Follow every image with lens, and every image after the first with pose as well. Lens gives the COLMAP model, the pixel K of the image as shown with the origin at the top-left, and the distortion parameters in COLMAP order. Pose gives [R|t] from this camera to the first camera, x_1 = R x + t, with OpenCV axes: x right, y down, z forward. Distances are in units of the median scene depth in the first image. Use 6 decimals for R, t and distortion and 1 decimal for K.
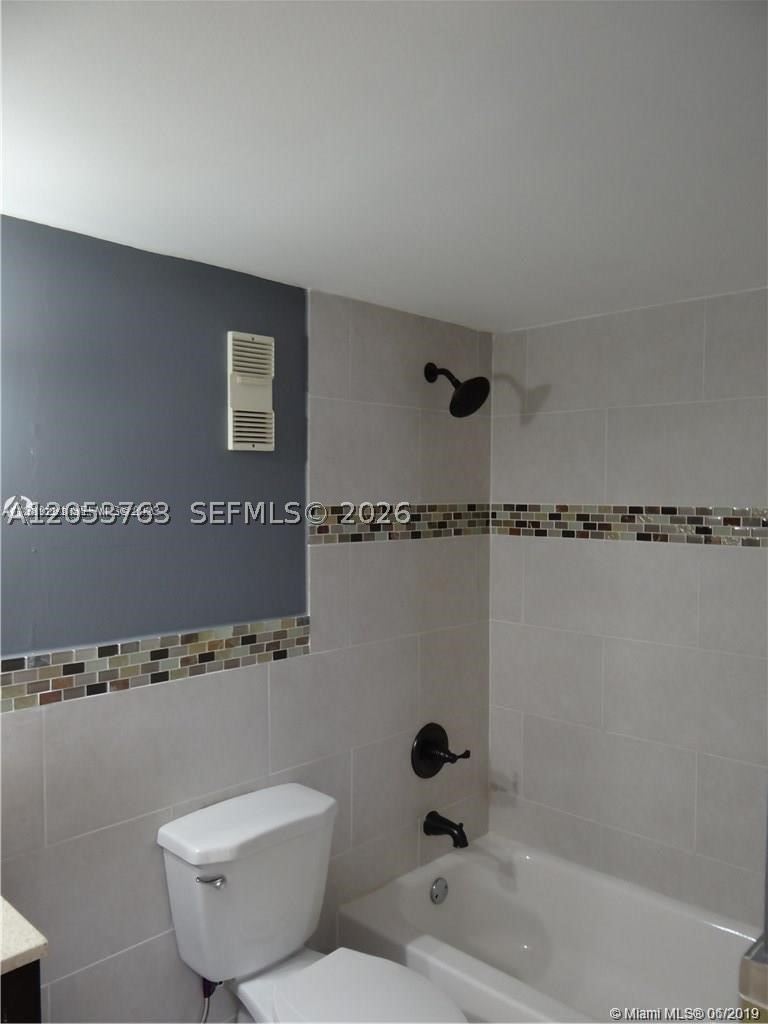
lens RADIAL K [[803.3, 0, 381.7], [0, 803.3, 514.0], [0, 0, 1]] dist [-0.012110, 0.006839]
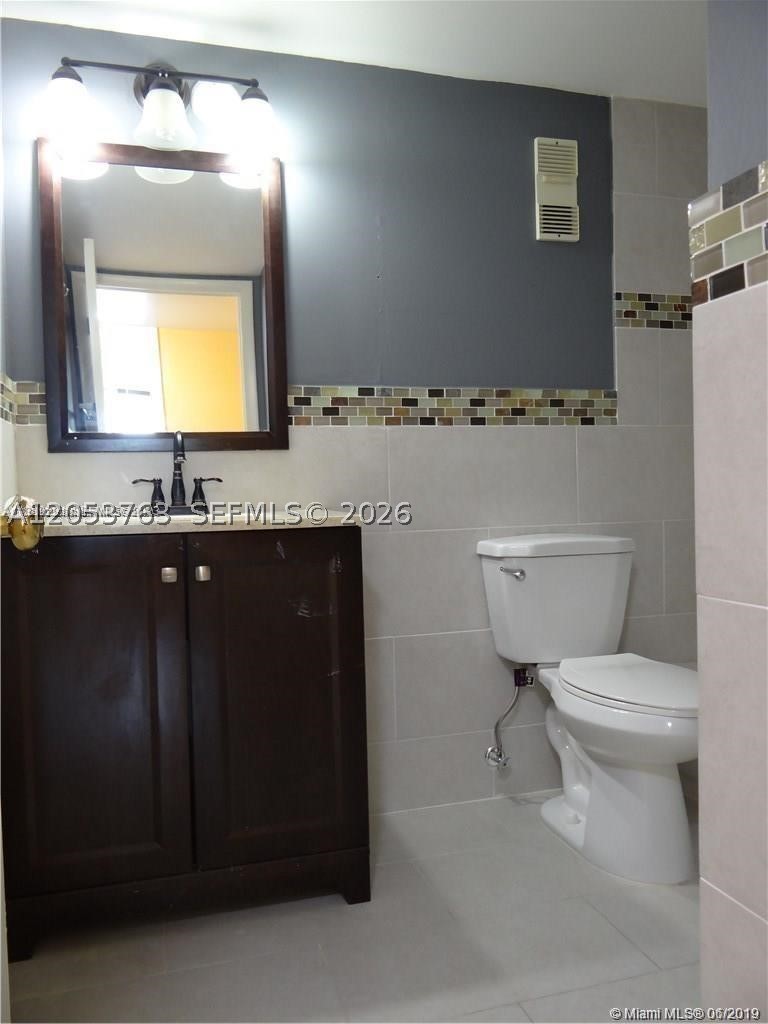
lens RADIAL K [[803.3, 0, 380.9], [0, 803.3, 508.8], [0, 0, 1]] dist [-0.012110, 0.006839]
pose [[0.867664, -0.004382, -0.497132, 0.194790], [0.010234, 0.999907, 0.009048, 0.301689], [0.497046, -0.012938, 0.867628, -0.144713]]
